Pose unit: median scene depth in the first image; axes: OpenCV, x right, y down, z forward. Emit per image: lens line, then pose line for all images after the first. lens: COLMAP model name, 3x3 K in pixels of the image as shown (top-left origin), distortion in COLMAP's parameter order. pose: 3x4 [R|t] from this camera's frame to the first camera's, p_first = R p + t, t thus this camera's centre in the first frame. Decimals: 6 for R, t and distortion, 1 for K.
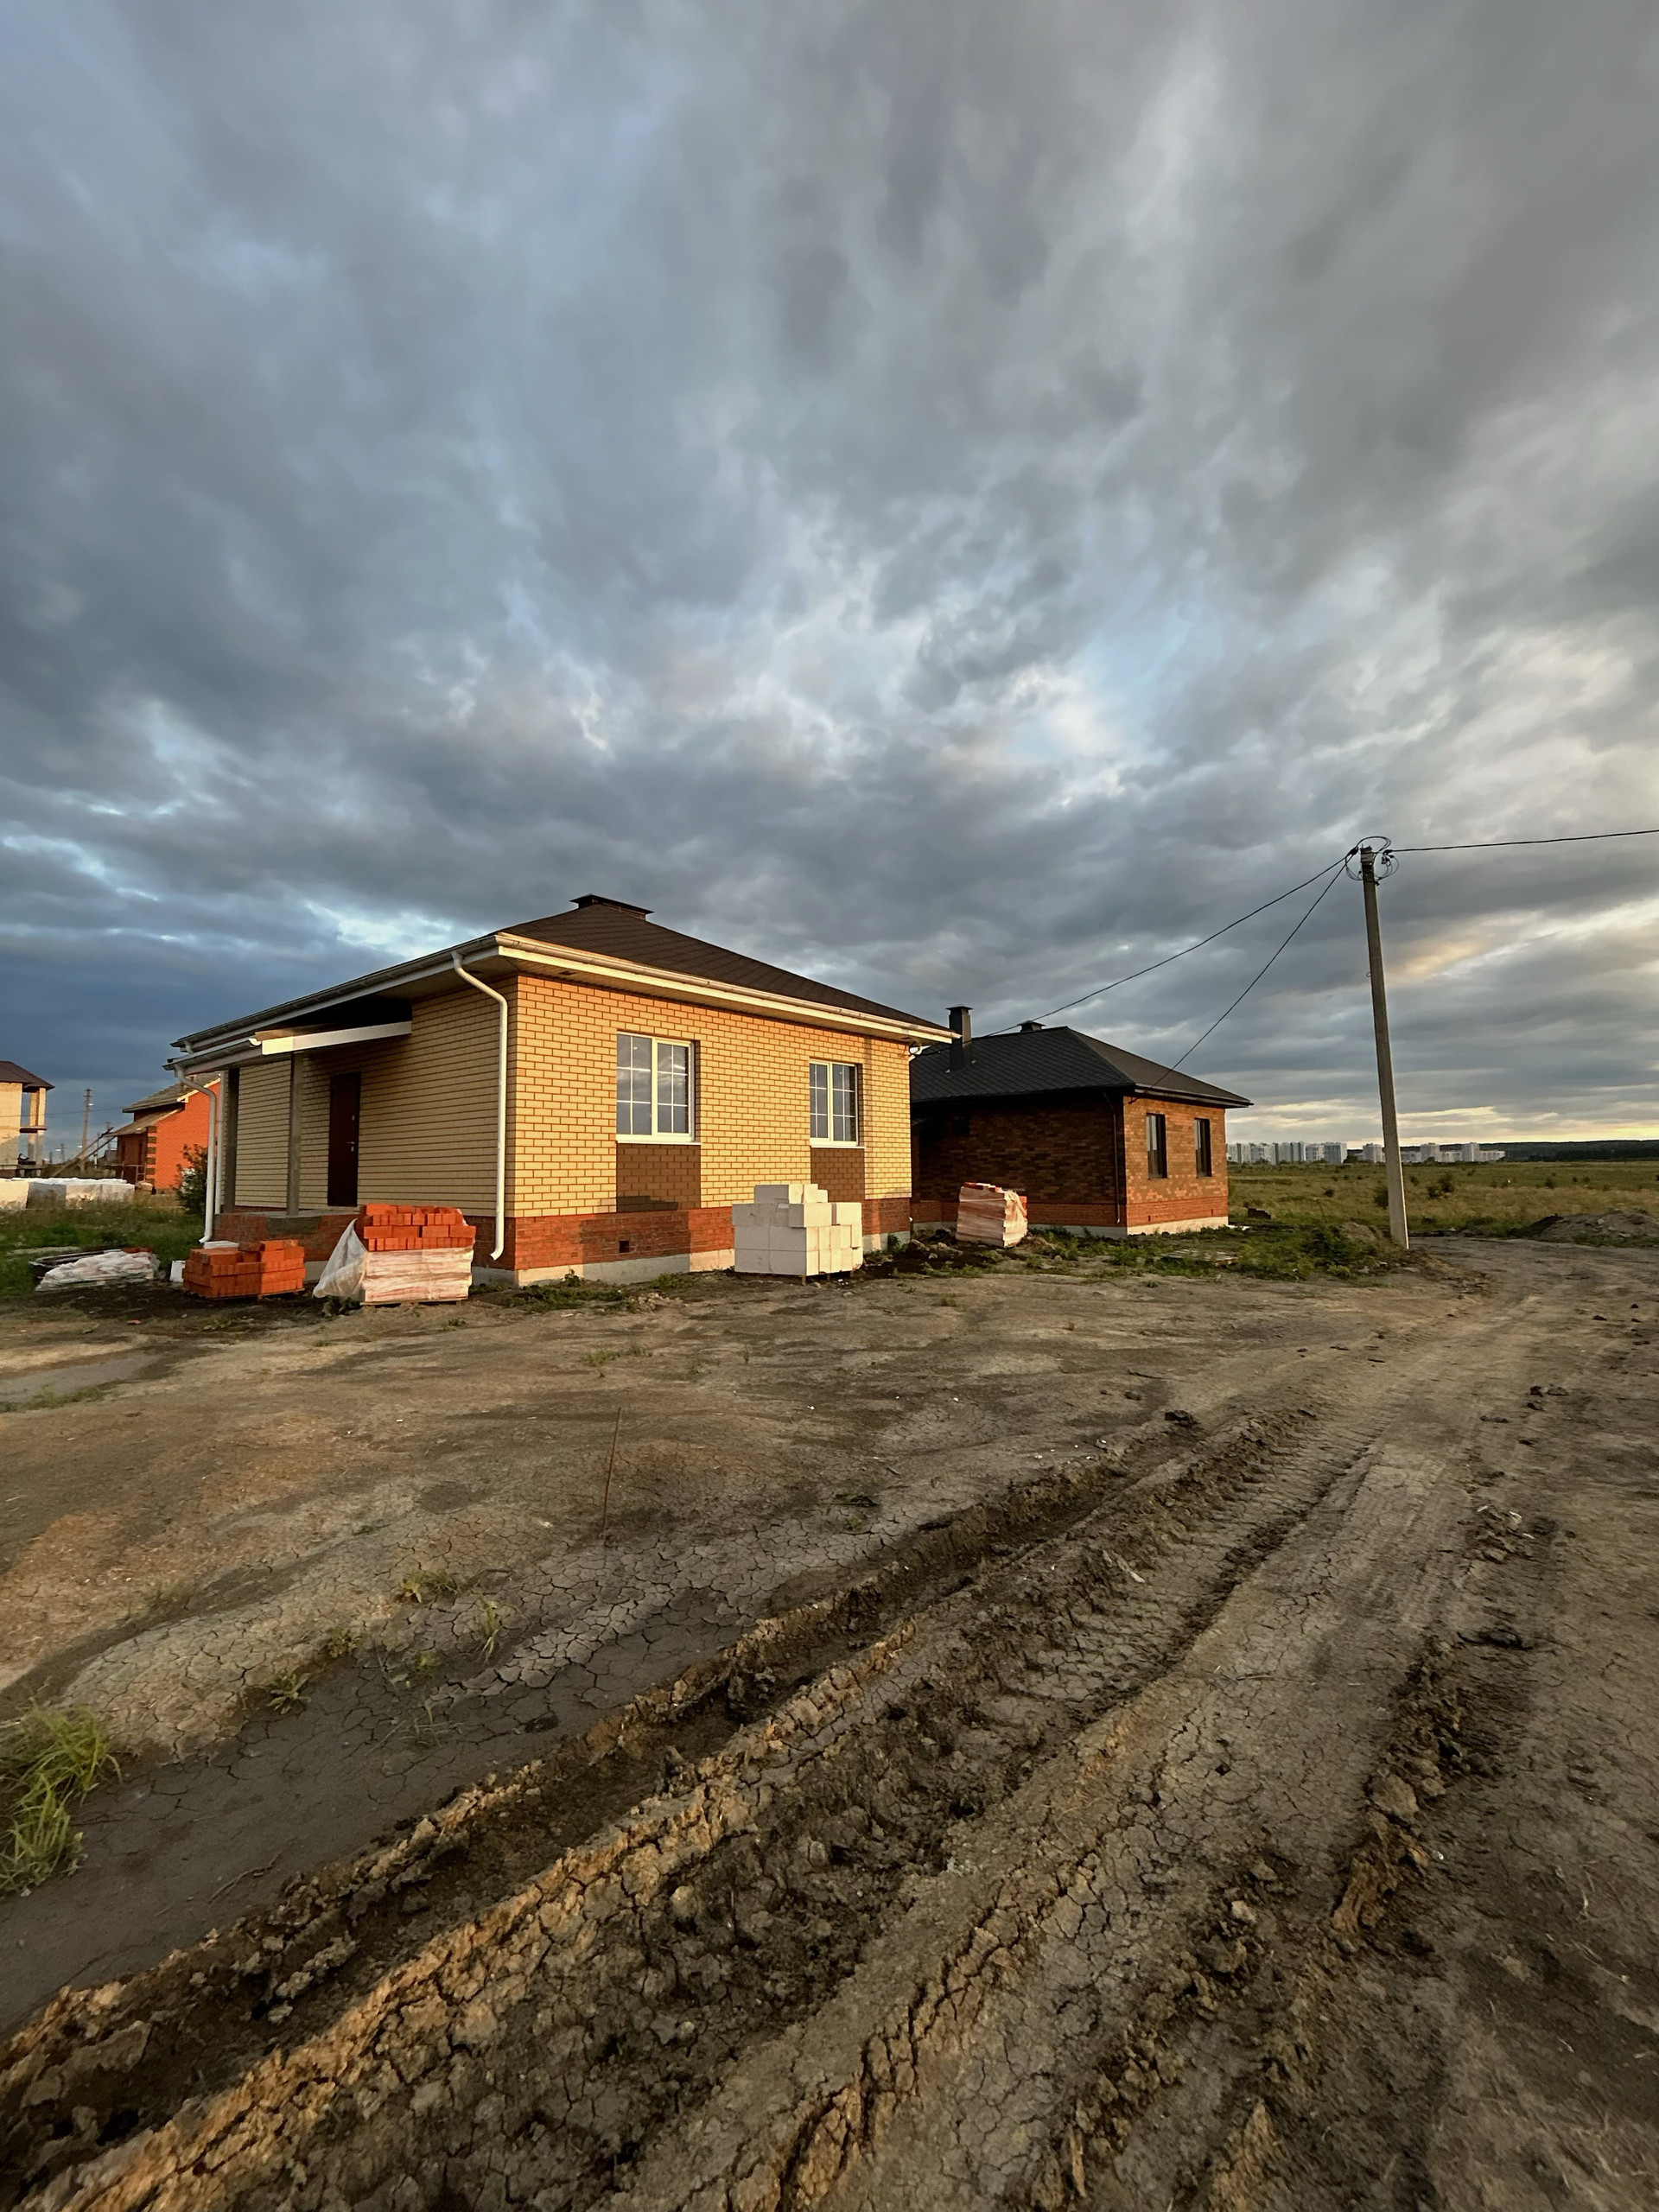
lens RADIAL K [[893.9, 0, 823.5], [0, 893.9, 1100.4], [0, 0, 1]] dist [0.000752, 0.000418]
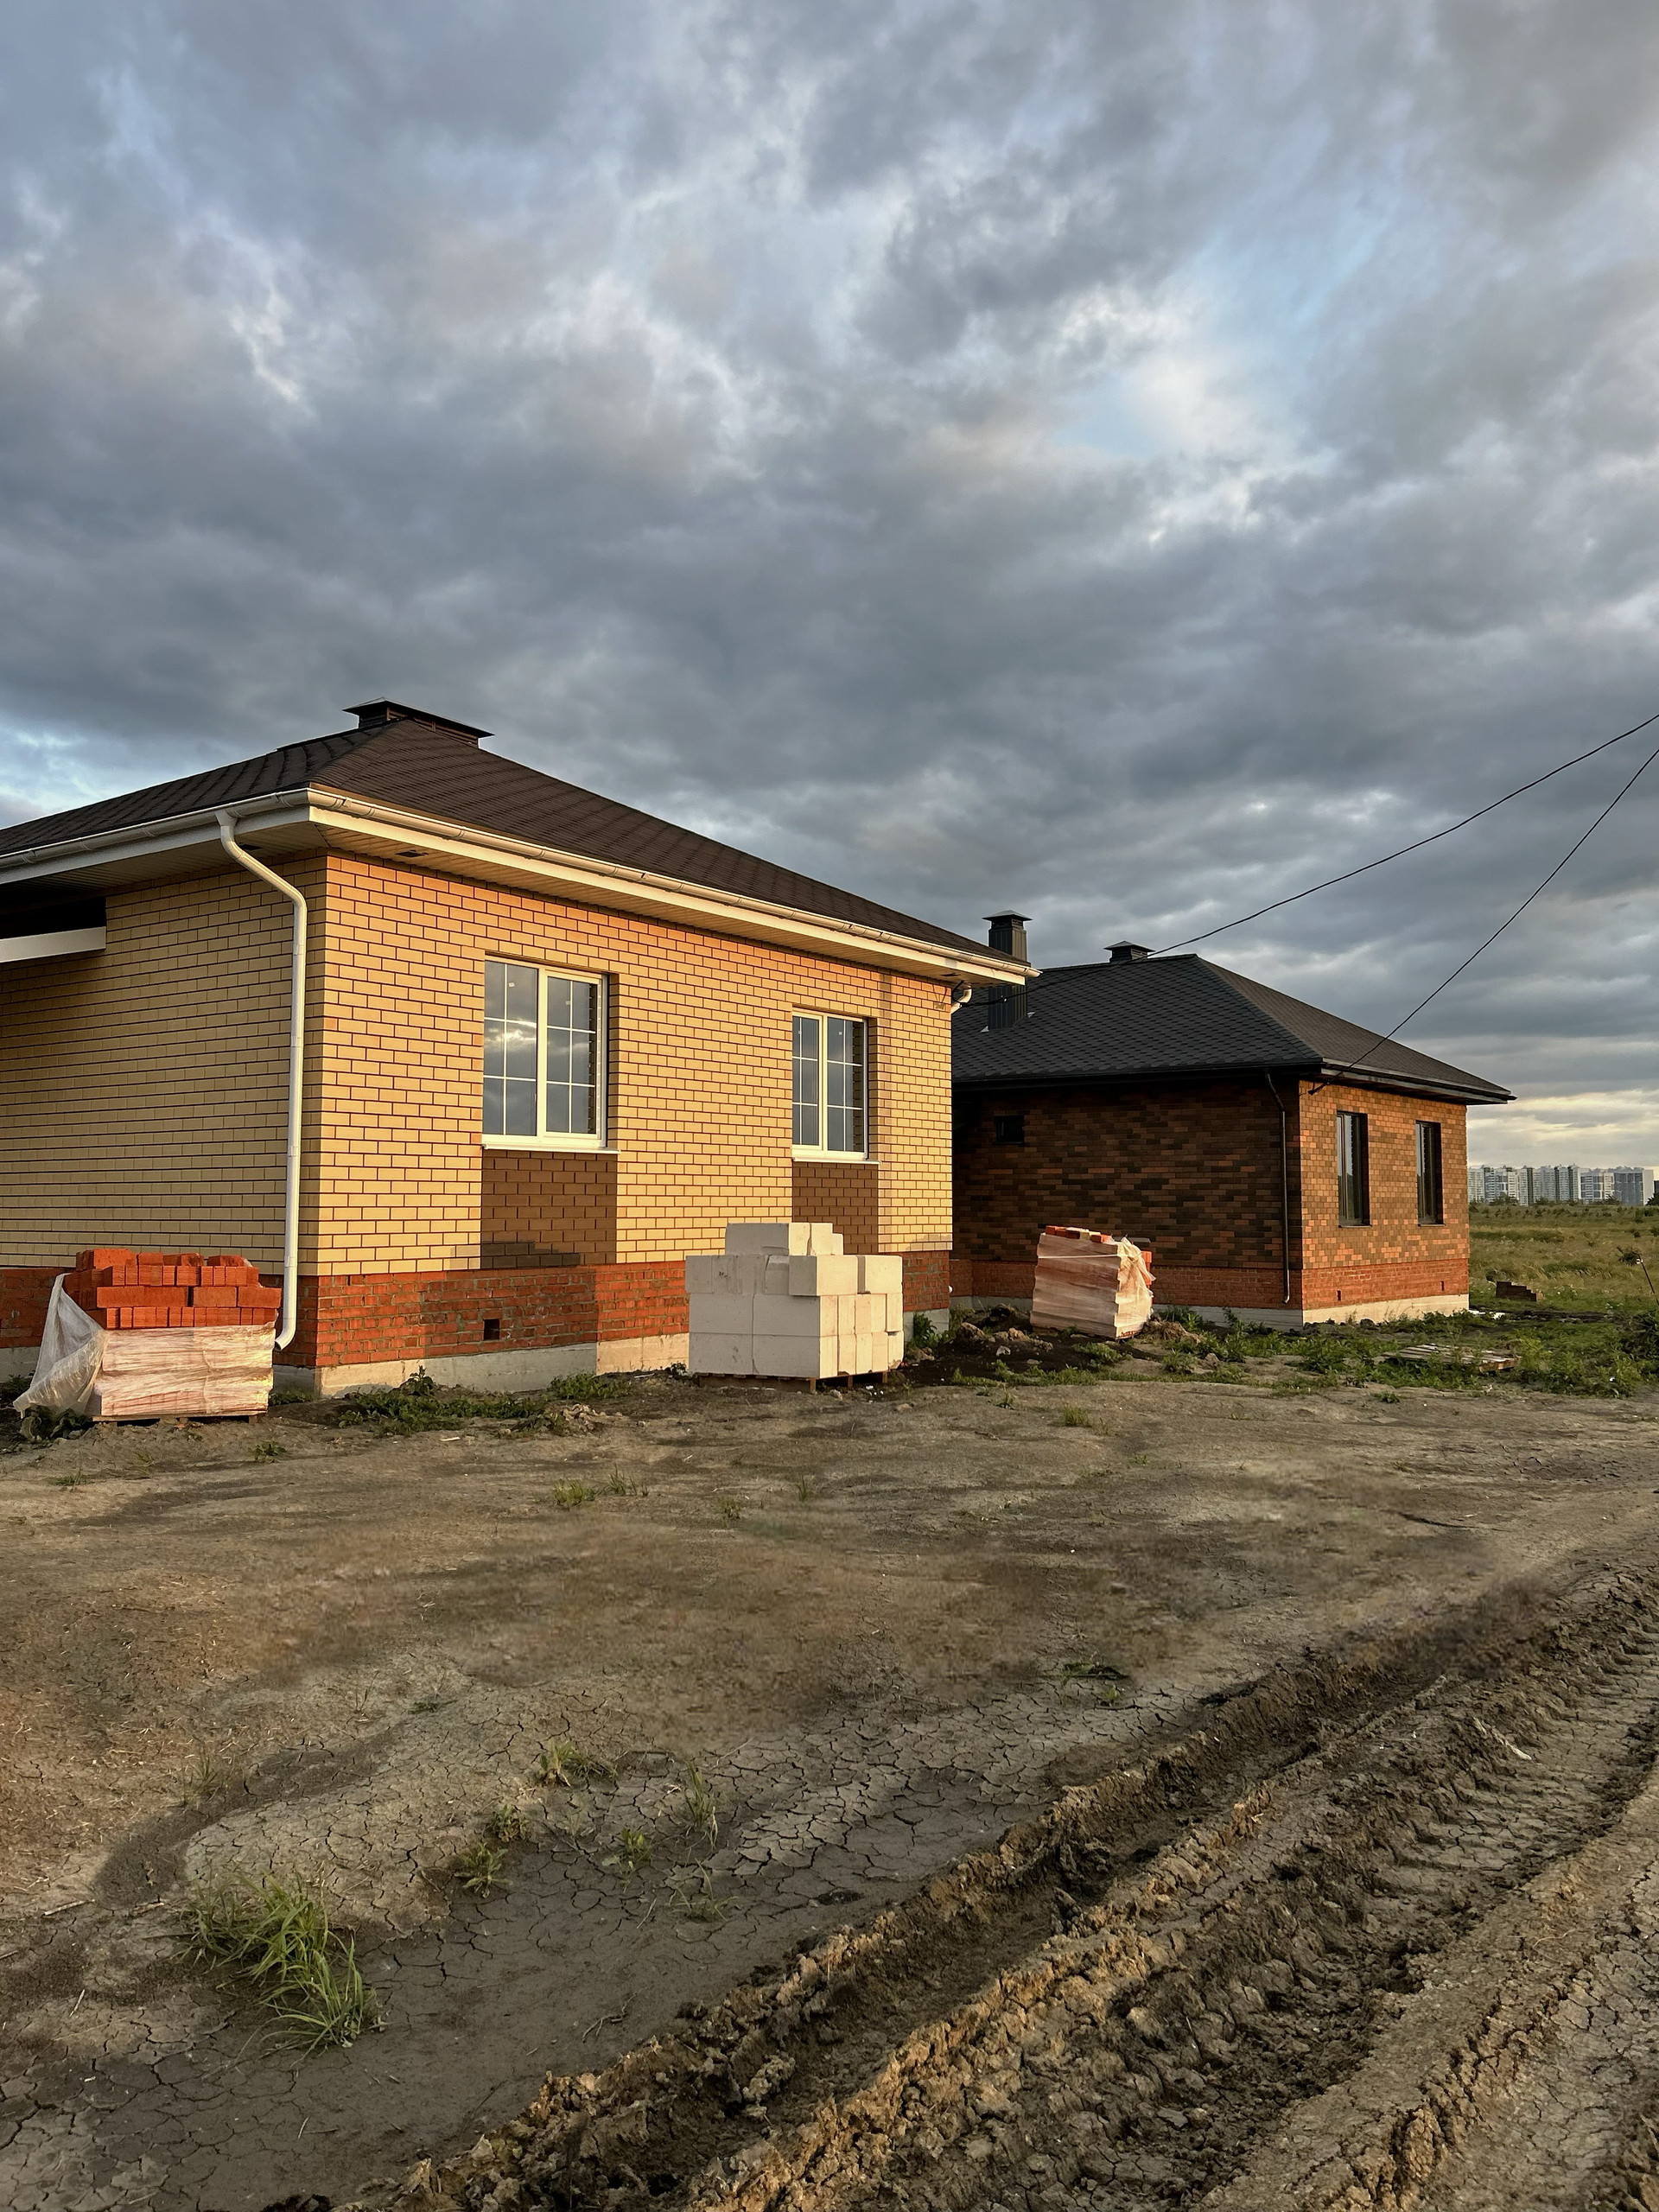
lens RADIAL K [[1668.3, 0, 830.7], [0, 1668.3, 1029.9], [0, 0, 1]] dist [0.051854, -0.055767]
pose [[0.996893, 0.020664, 0.076003, -0.118511], [-0.018575, 0.999433, -0.028081, -0.003845], [-0.076540, 0.026582, 0.996712, -0.126225]]
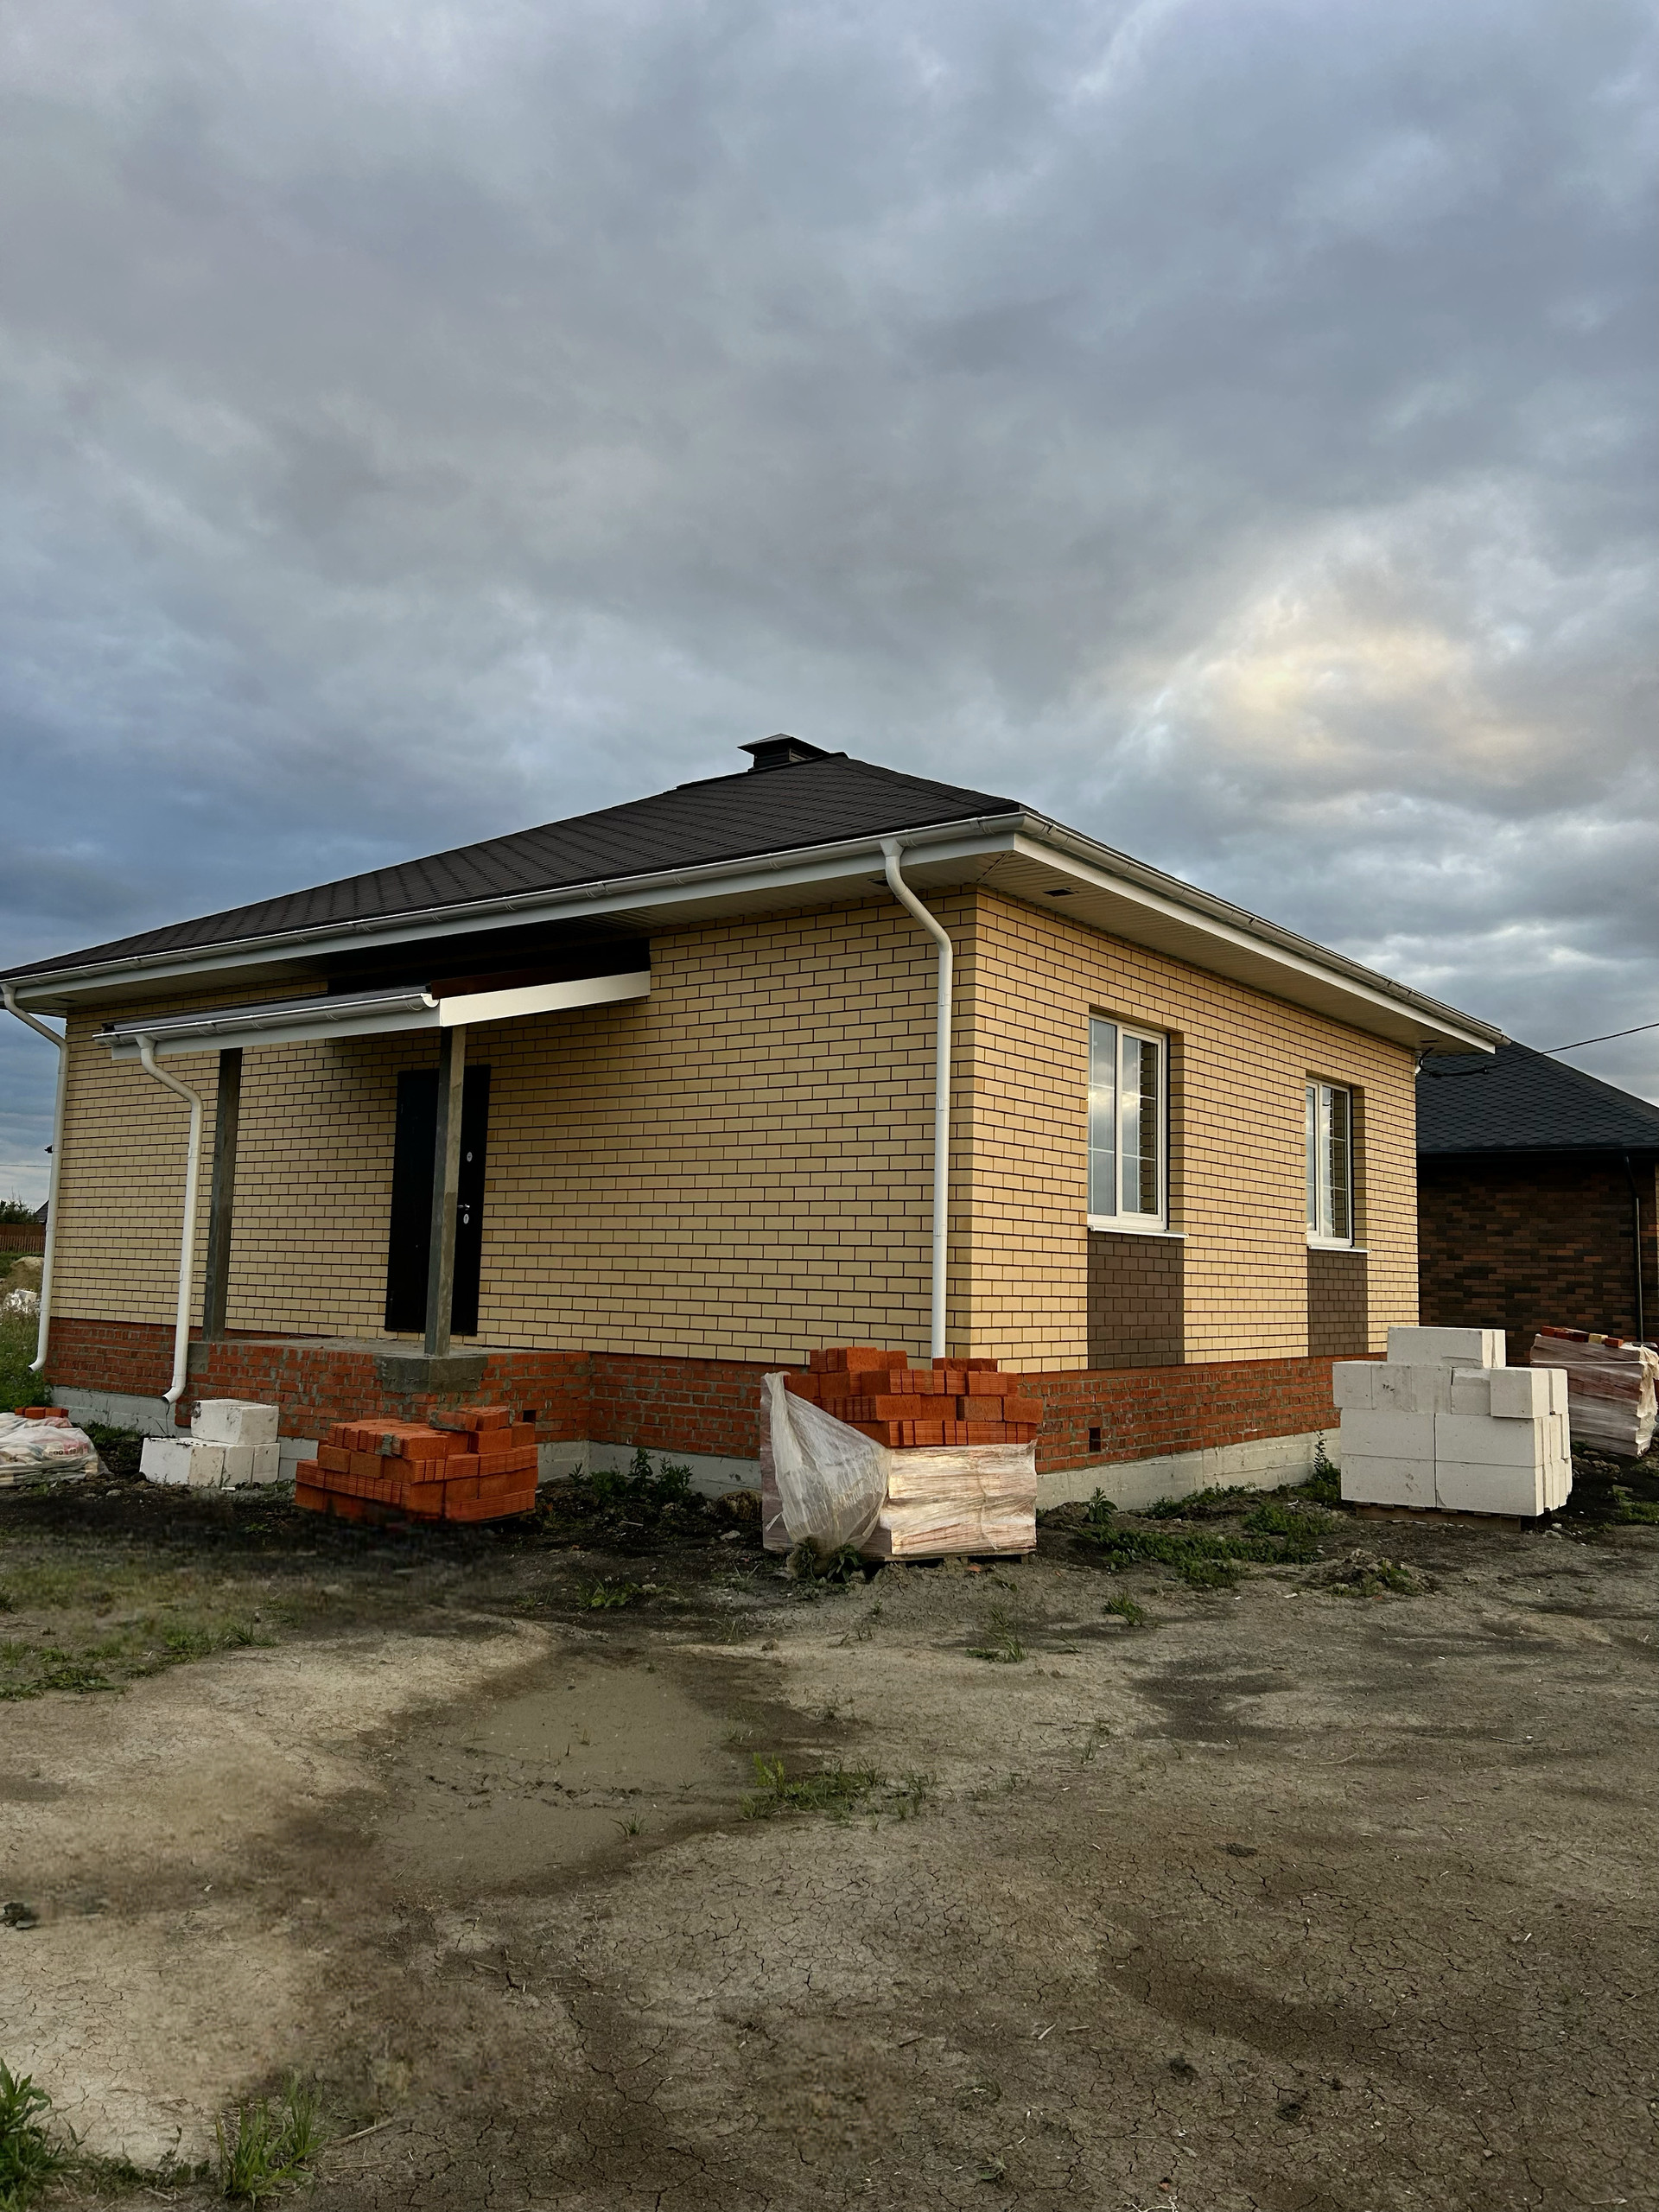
lens RADIAL K [[1691.2, 0, 820.8], [0, 1691.2, 1069.8], [0, 0, 1]] dist [0.087454, -0.220032]
pose [[0.997079, 0.045995, 0.060974, -0.575725], [-0.043621, 0.998259, -0.039713, 0.002287], [-0.062694, 0.036938, 0.997349, 0.071876]]
